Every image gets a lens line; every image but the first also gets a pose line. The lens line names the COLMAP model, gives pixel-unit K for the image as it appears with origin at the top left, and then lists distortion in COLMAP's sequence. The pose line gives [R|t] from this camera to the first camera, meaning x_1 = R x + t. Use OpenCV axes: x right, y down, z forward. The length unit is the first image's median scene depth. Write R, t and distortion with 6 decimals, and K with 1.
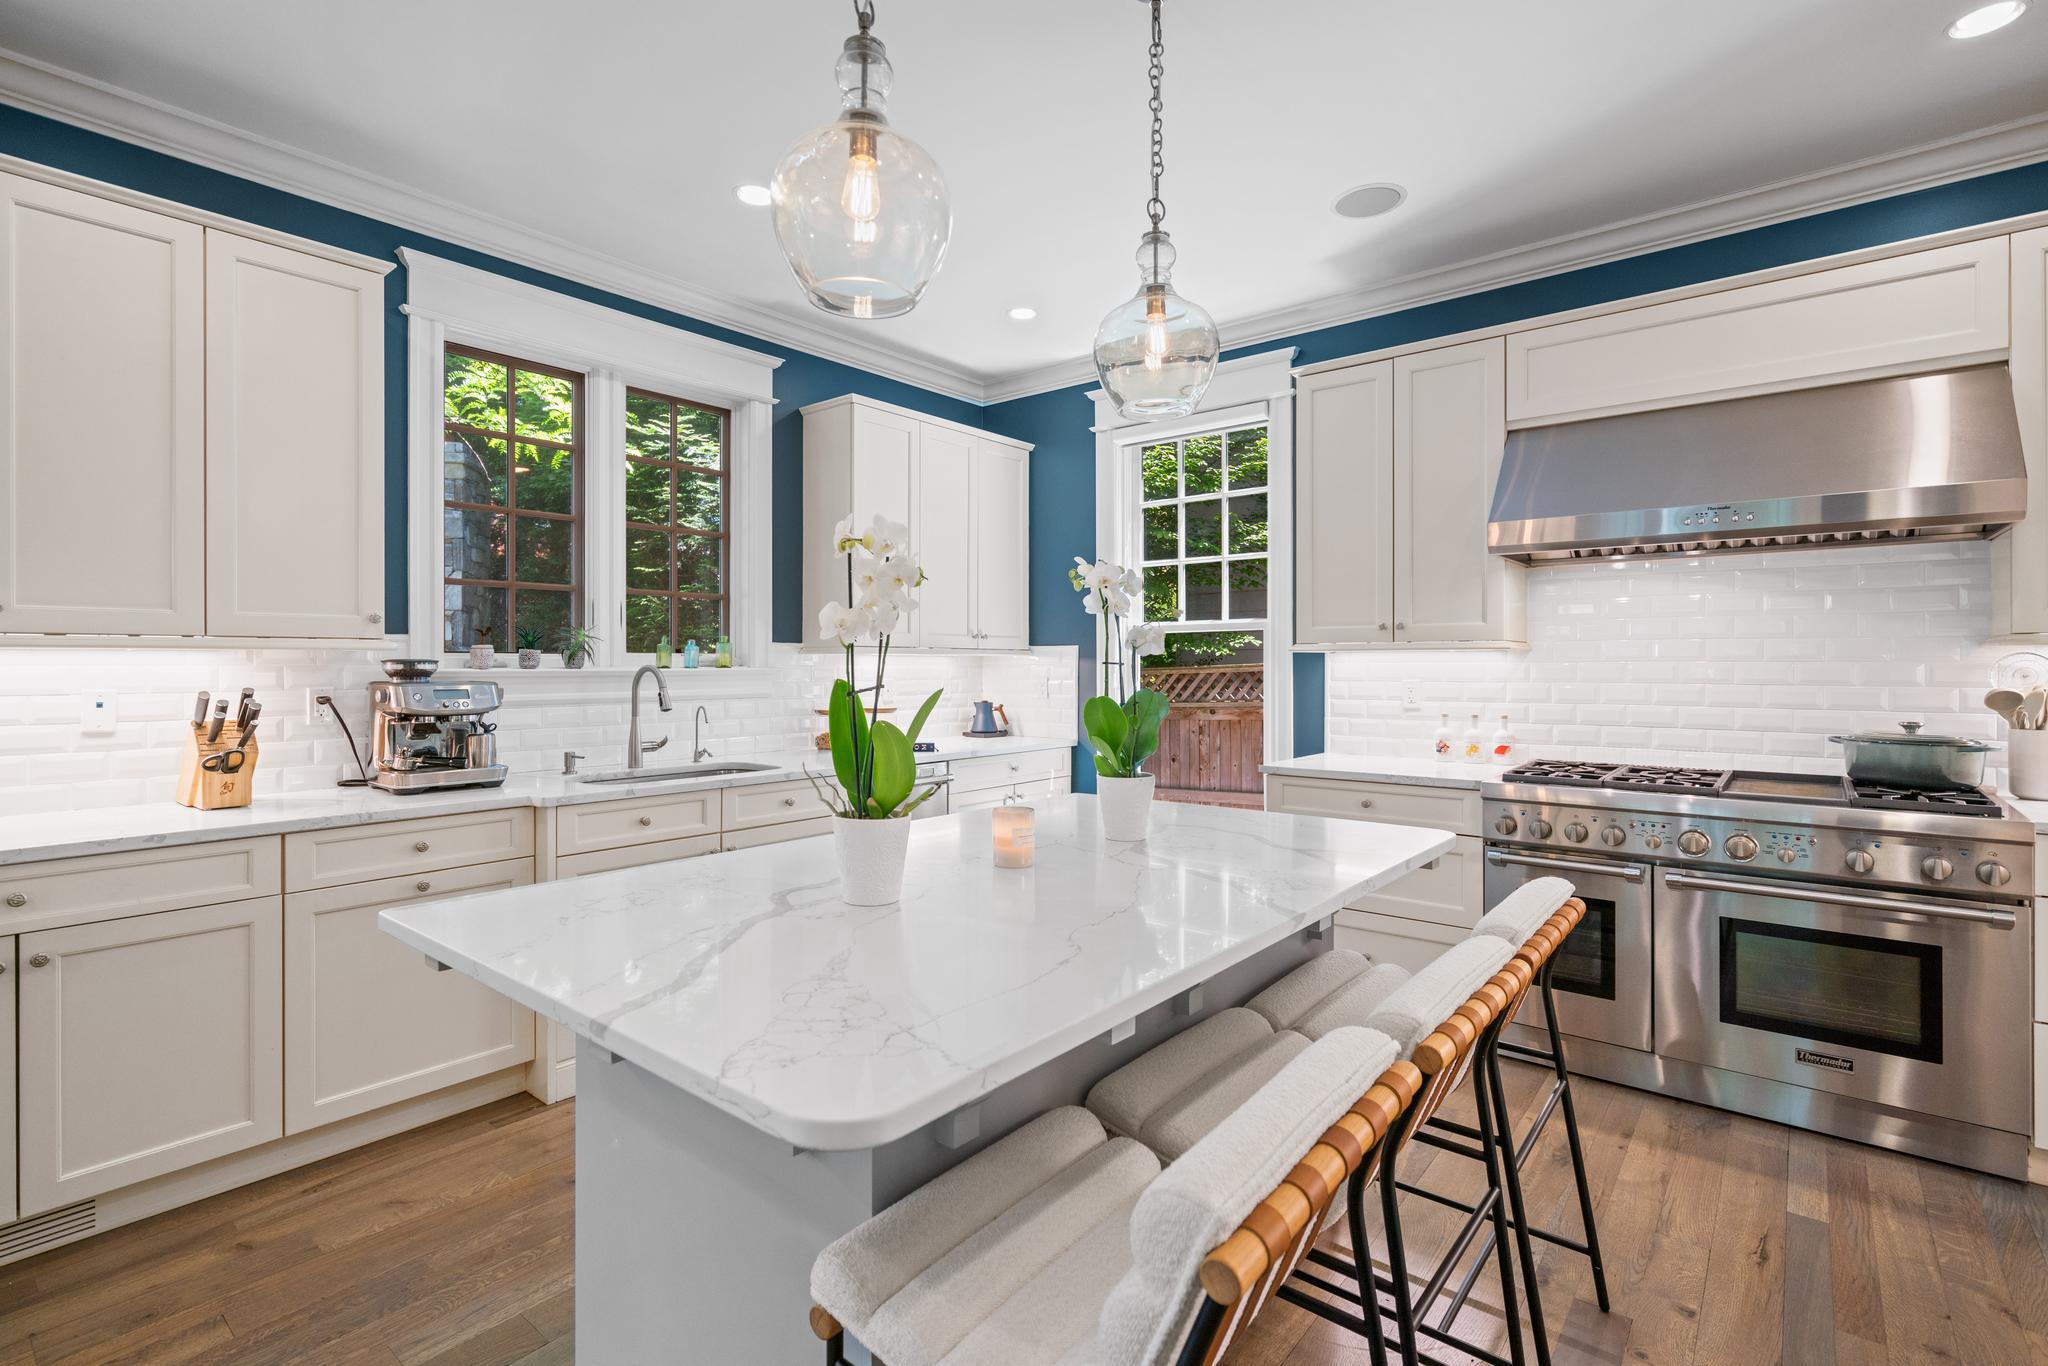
lens RADIAL K [[916.3, 0, 1016.2], [0, 916.3, 667.7], [0, 0, 1]] dist [-0.014099, -0.000058]
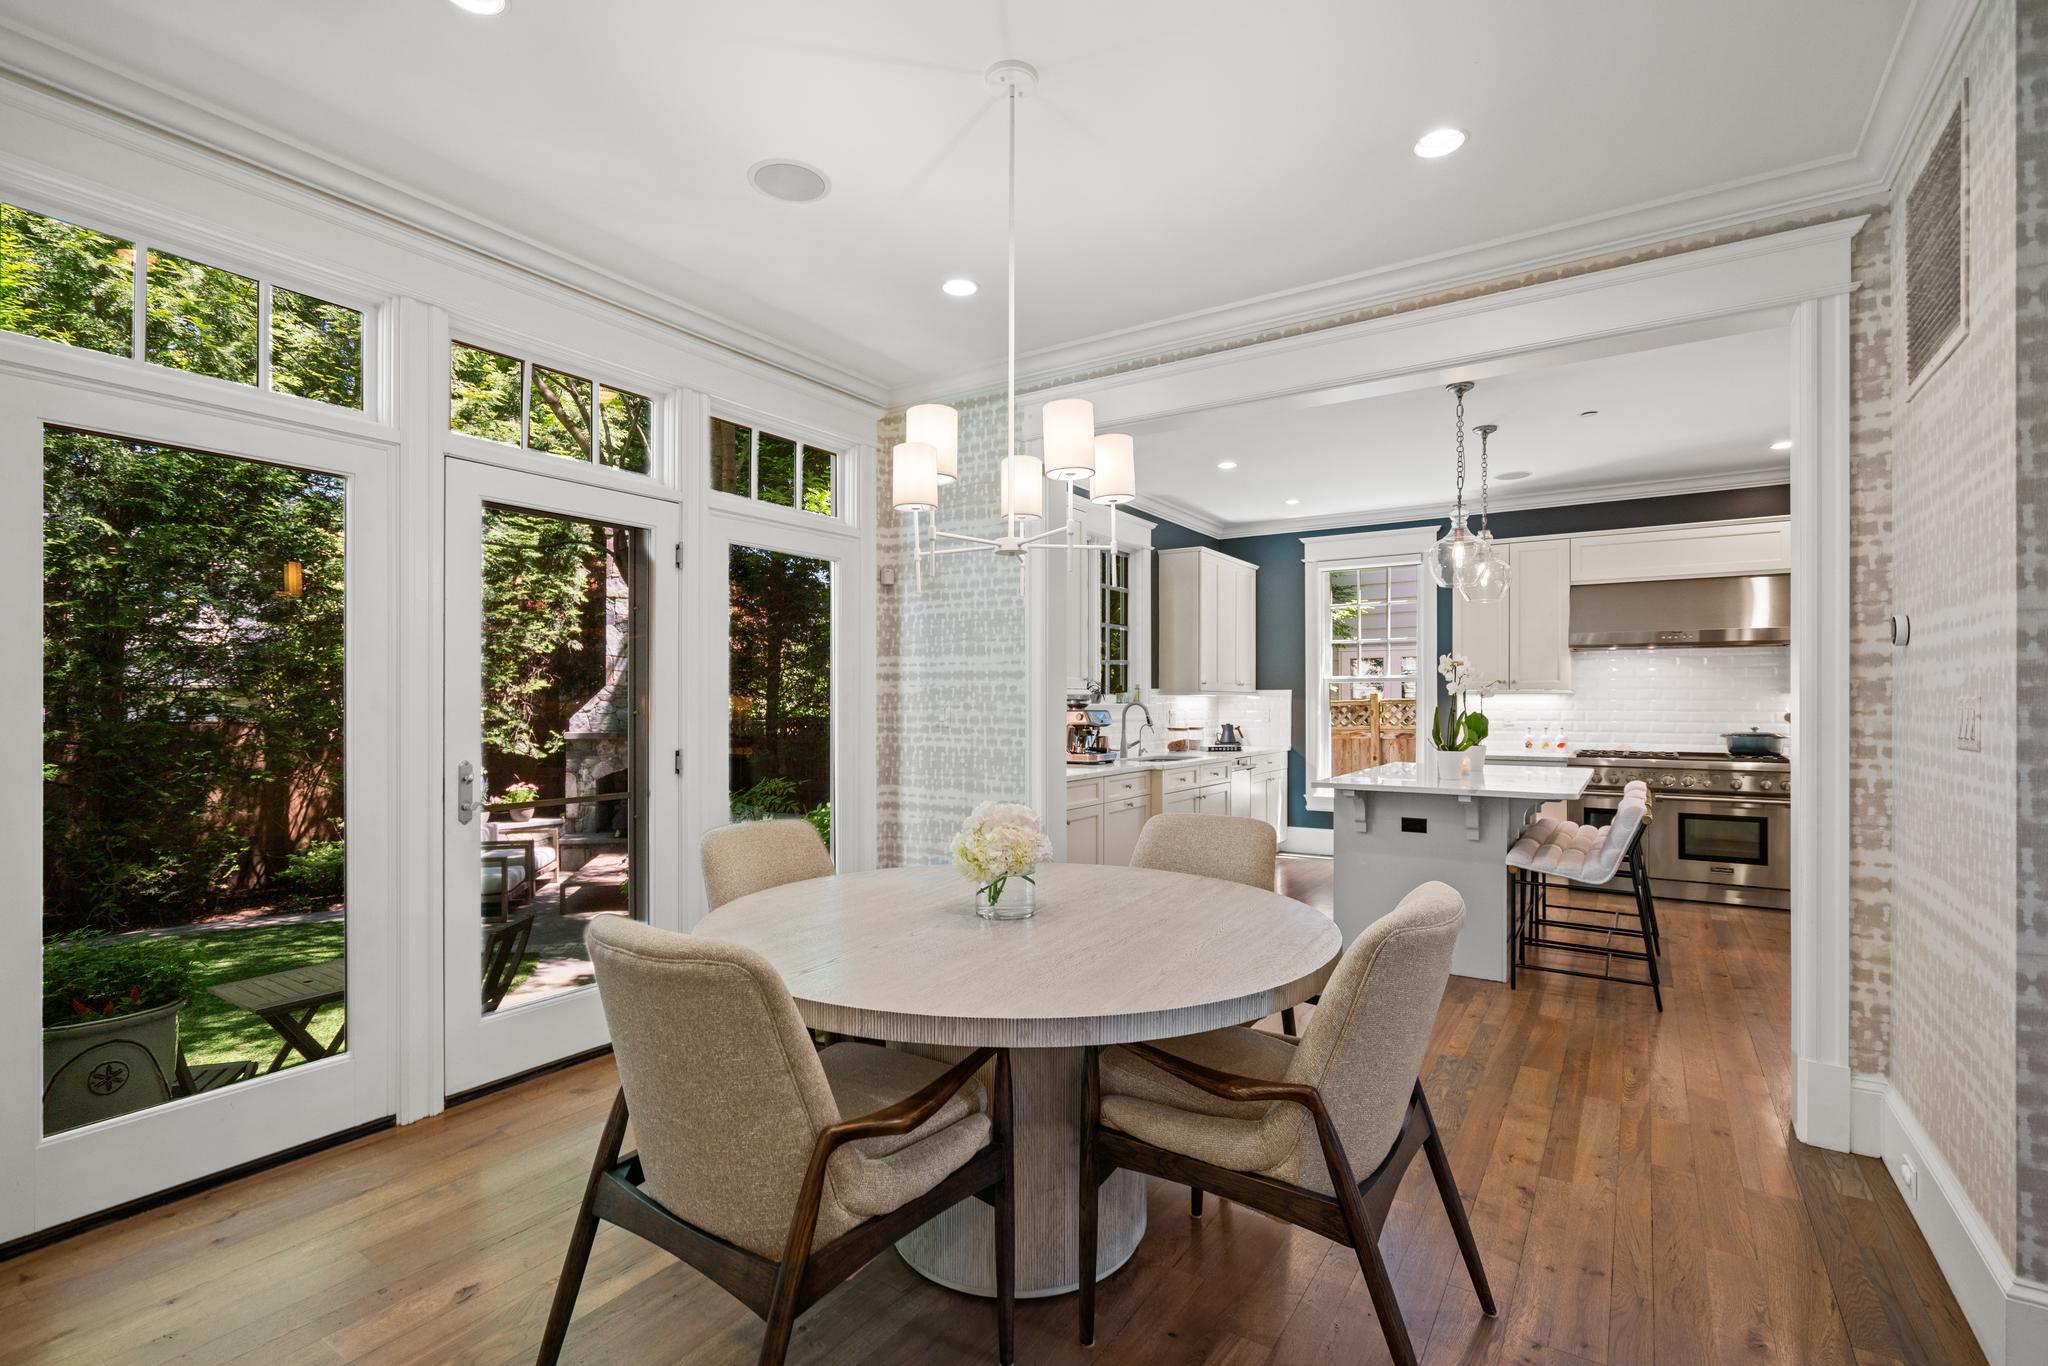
lens RADIAL K [[939.3, 0, 1024.0], [0, 939.3, 683.0], [0, 0, 1]] dist [-0.000290, 0.000054]
pose [[0.991248, 0.000993, 0.132009, -0.891026], [0.001281, 0.999852, -0.017138, -0.011134], [-0.132006, 0.017157, 0.991100, -0.862001]]
